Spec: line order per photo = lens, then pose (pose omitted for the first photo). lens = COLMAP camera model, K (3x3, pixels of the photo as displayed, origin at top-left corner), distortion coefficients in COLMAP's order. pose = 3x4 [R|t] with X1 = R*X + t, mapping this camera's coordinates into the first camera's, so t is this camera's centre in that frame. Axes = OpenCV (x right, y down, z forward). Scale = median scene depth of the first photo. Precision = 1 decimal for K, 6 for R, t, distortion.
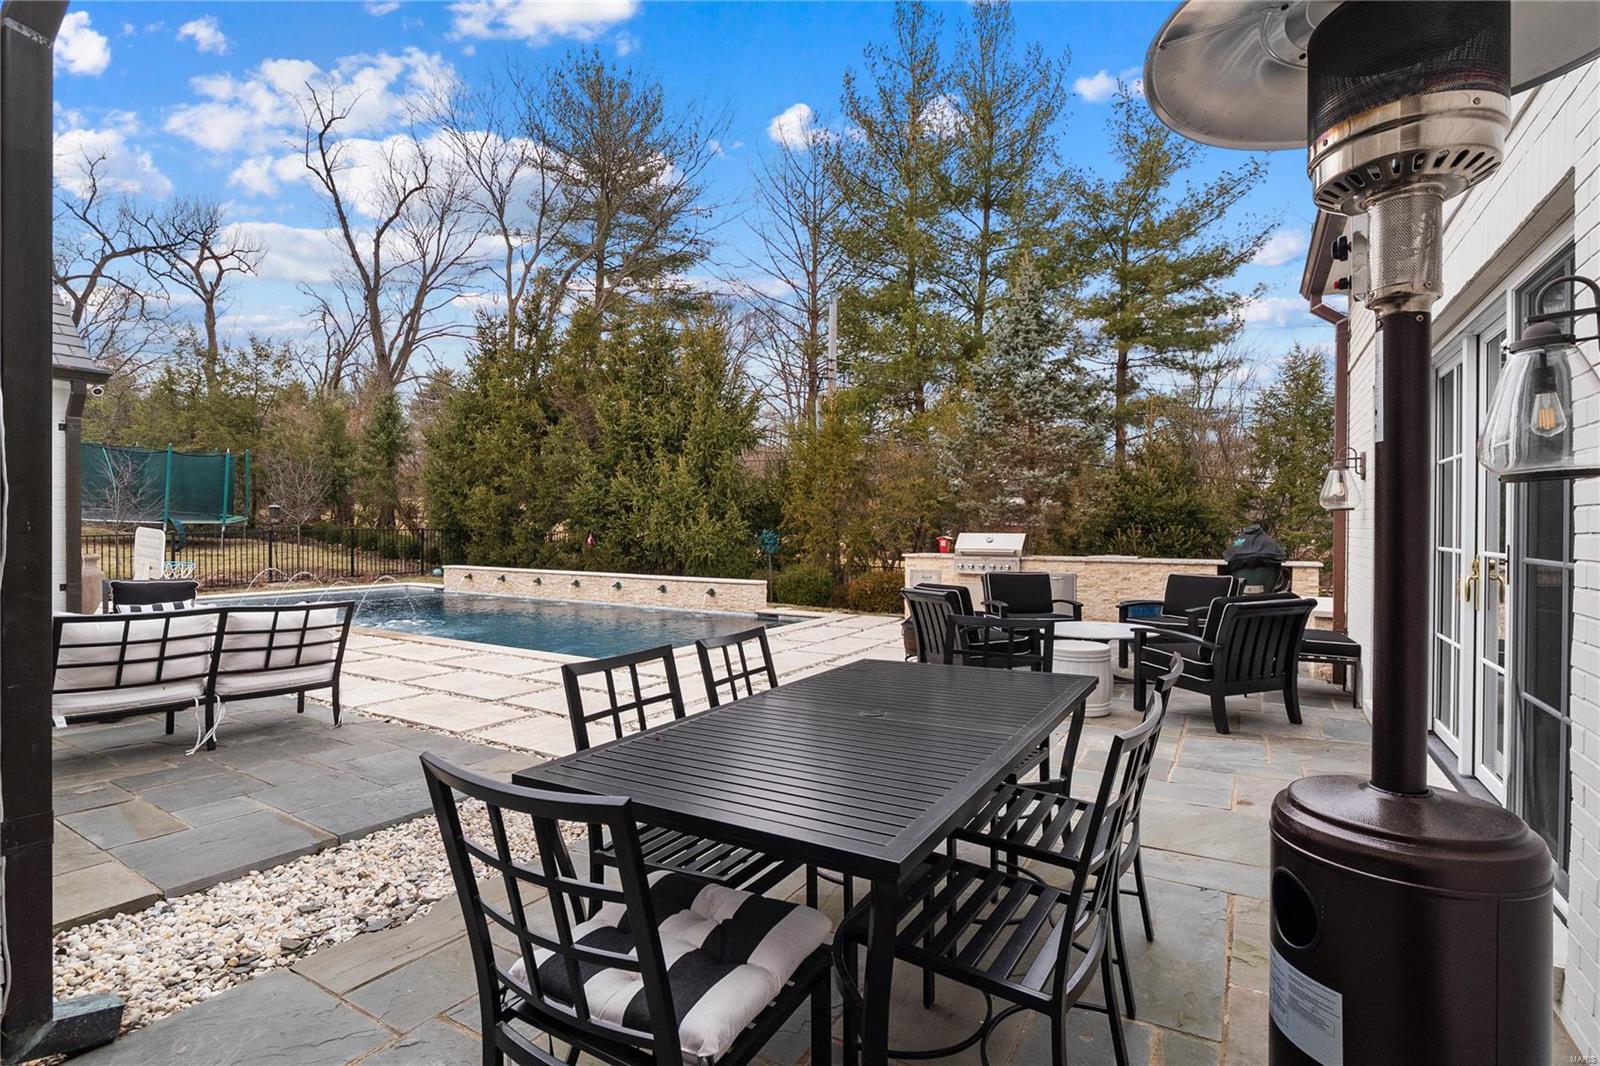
lens RADIAL K [[755.6, 0, 811.3], [0, 755.6, 532.4], [0, 0, 1]] dist [-0.017102, -0.000618]
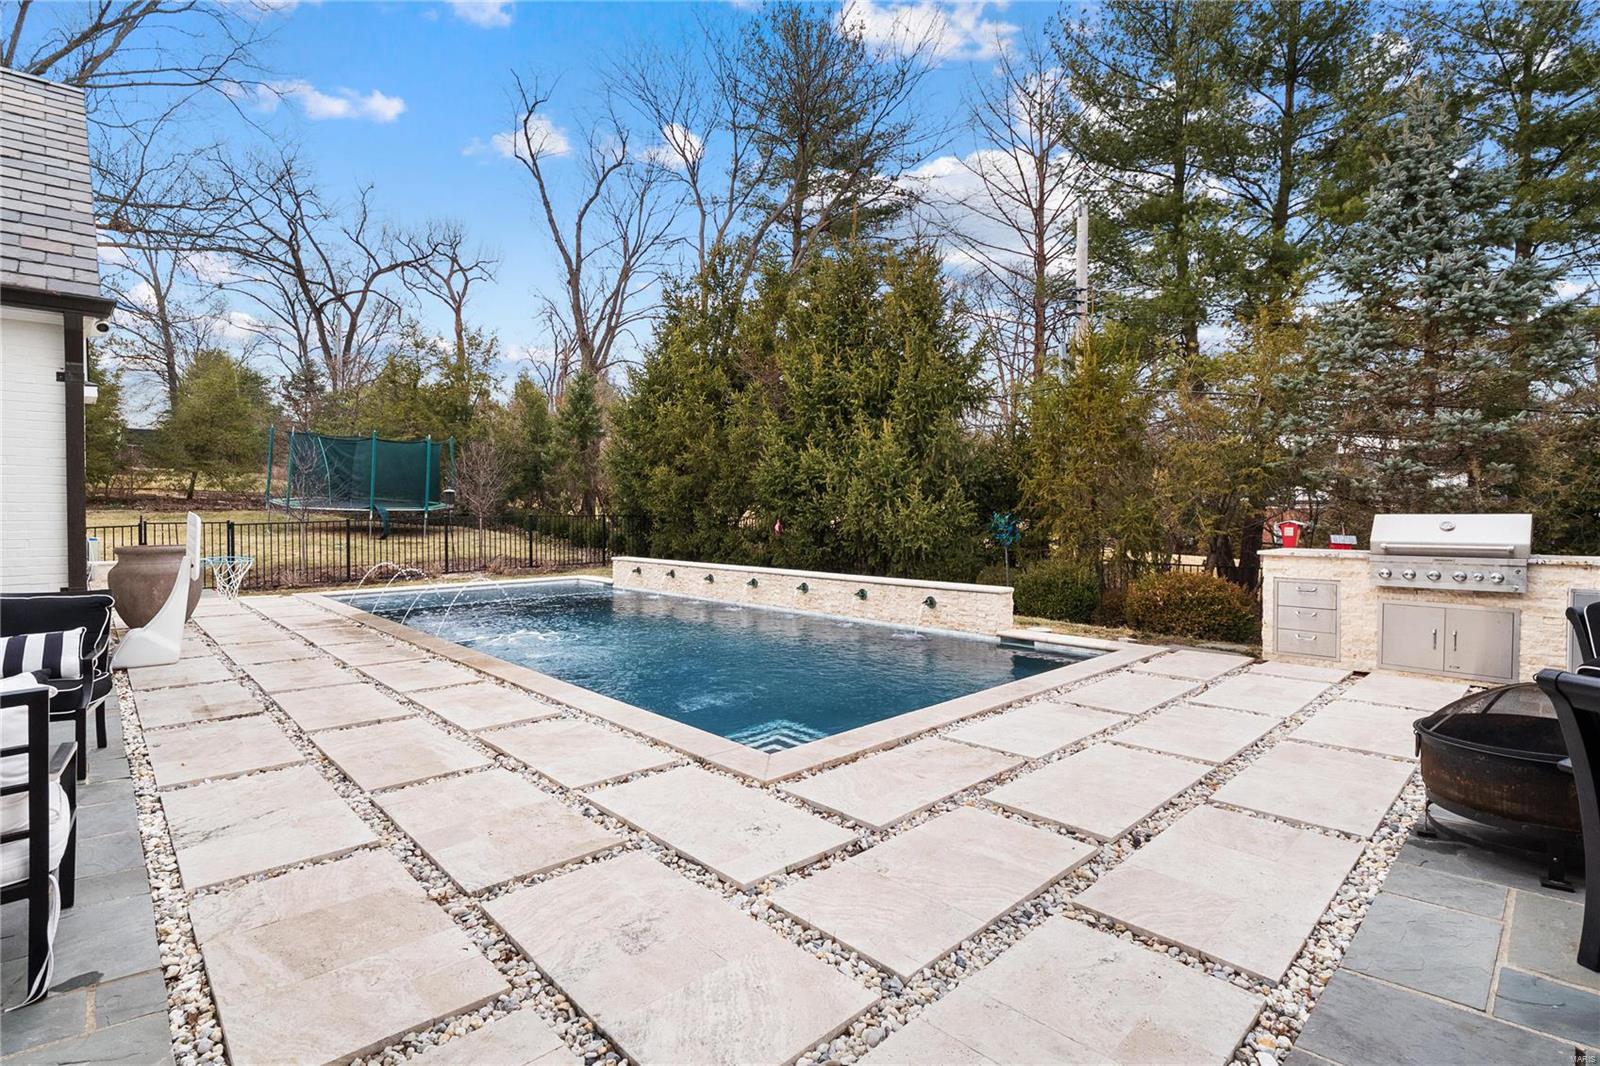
lens RADIAL K [[755.6, 0, 811.3], [0, 755.6, 532.4], [0, 0, 1]] dist [-0.017102, -0.000618]
pose [[0.963994, 0.000879, -0.265922, -0.033774], [0.003931, 0.999838, 0.017554, 0.001550], [0.265895, -0.017967, 0.963835, 0.192757]]
